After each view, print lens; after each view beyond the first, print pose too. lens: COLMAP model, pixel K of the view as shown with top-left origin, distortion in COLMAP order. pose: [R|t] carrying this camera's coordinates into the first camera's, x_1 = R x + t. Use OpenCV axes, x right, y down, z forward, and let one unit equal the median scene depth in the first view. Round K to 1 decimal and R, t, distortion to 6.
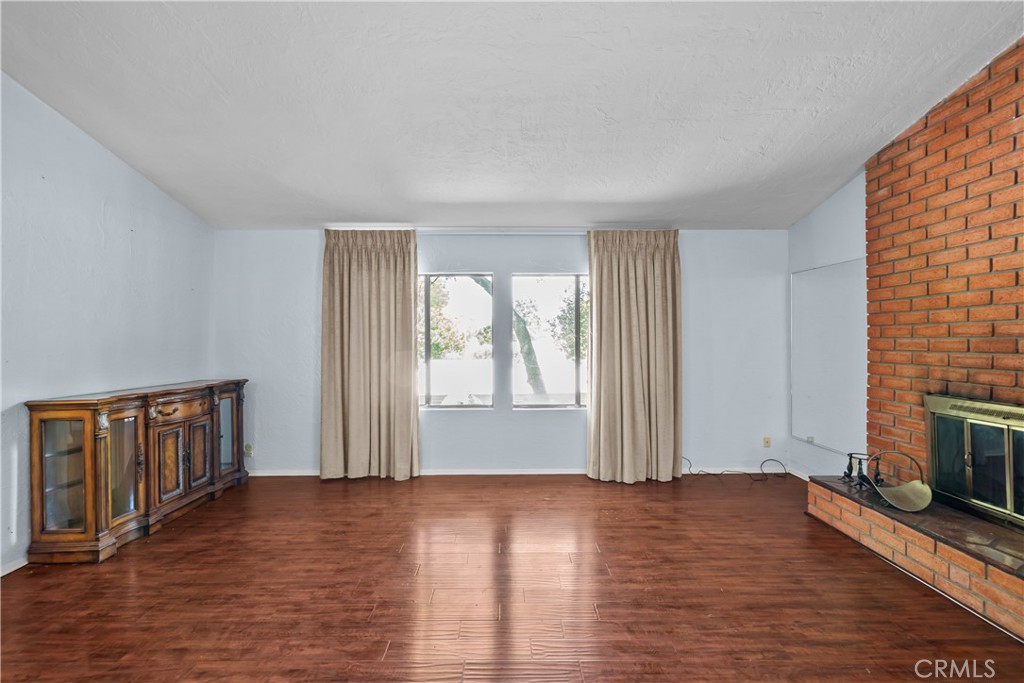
lens RADIAL K [[448.2, 0, 510.1], [0, 448.2, 335.4], [0, 0, 1]] dist [-0.004310, -0.000105]
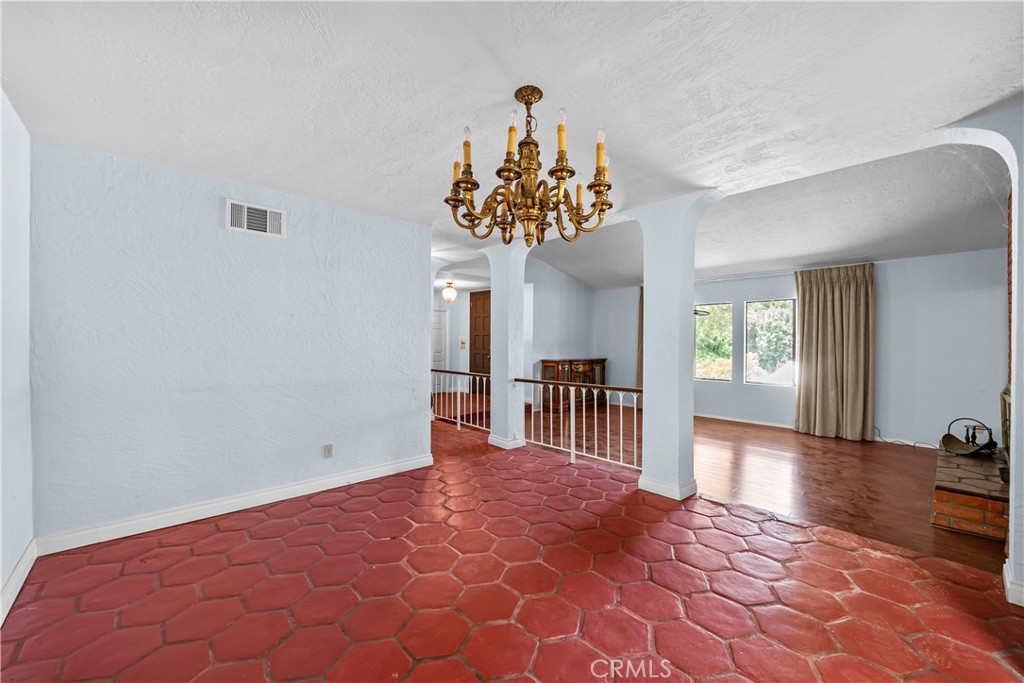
lens RADIAL K [[403.0, 0, 507.8], [0, 403.0, 342.6], [0, 0, 1]] dist [0.000459, 0.000011]
pose [[0.671177, 0.010500, -0.741223, 0.565119], [0.003574, 0.999842, 0.017400, -0.017539], [0.741289, -0.014328, 0.671033, -0.705953]]
